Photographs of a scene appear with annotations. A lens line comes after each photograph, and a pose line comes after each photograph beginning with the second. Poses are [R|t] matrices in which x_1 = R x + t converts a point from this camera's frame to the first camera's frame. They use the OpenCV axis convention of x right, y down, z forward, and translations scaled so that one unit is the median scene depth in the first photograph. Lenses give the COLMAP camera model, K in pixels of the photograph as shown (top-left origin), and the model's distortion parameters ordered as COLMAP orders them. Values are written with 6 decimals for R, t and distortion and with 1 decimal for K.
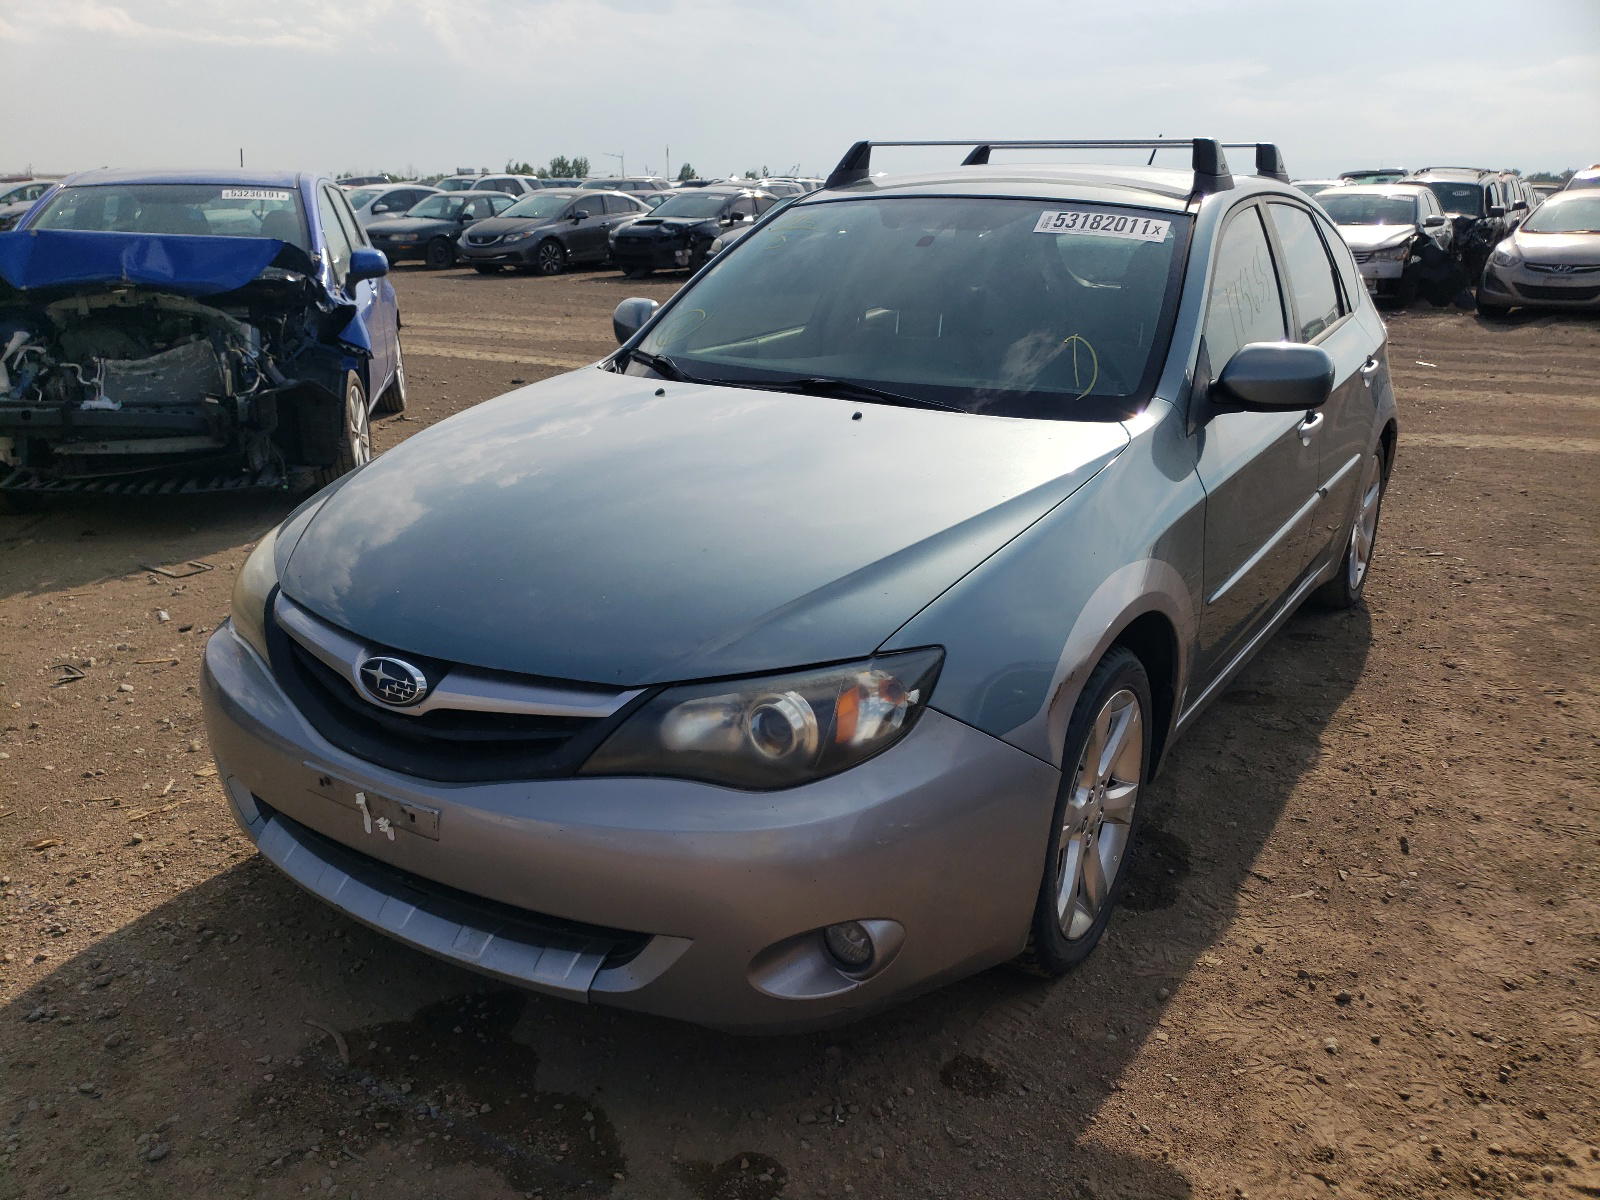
lens RADIAL K [[1237.9, 0, 788.6], [0, 1237.9, 601.0], [0, 0, 1]] dist [0.037303, 0.001350]
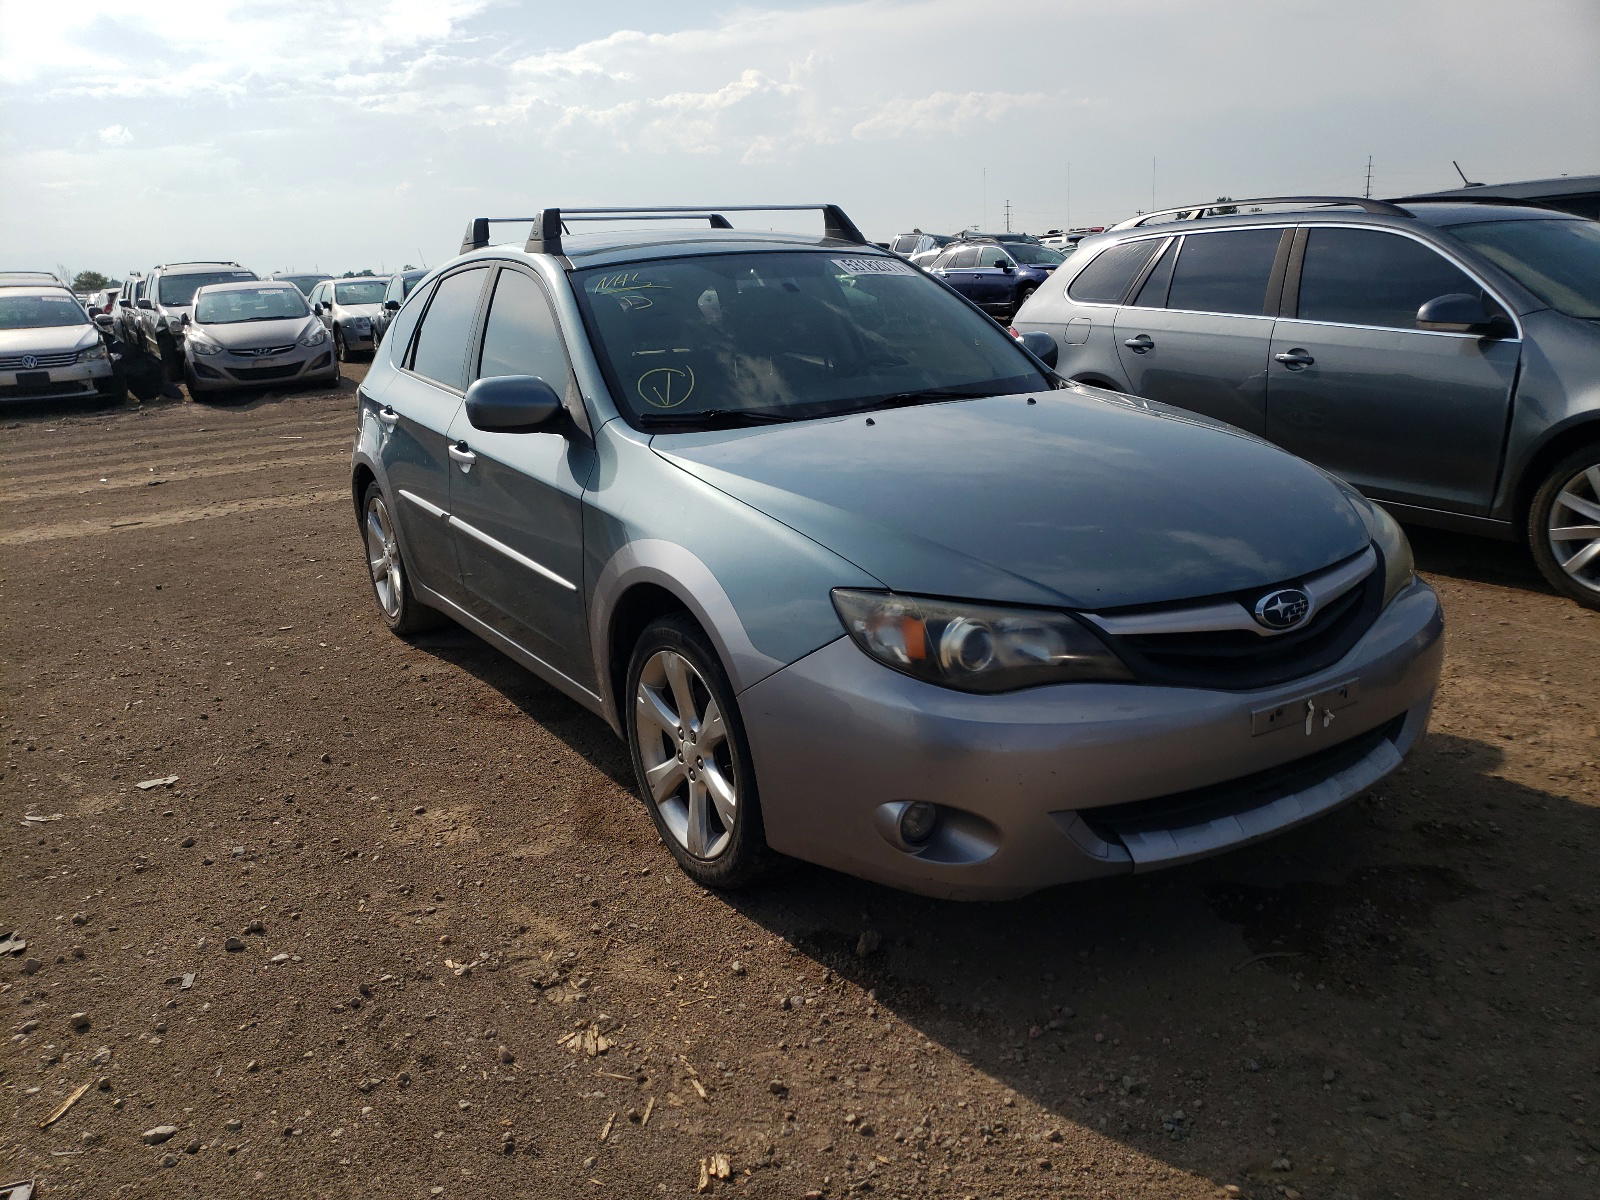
lens RADIAL K [[1237.9, 0, 788.6], [0, 1237.9, 601.0], [0, 0, 1]] dist [0.037303, 0.001350]
pose [[0.440449, -0.271438, 0.855760, -0.809073], [0.338856, 0.932958, 0.121519, -0.130668], [-0.831373, 0.236456, 0.502899, 0.407381]]
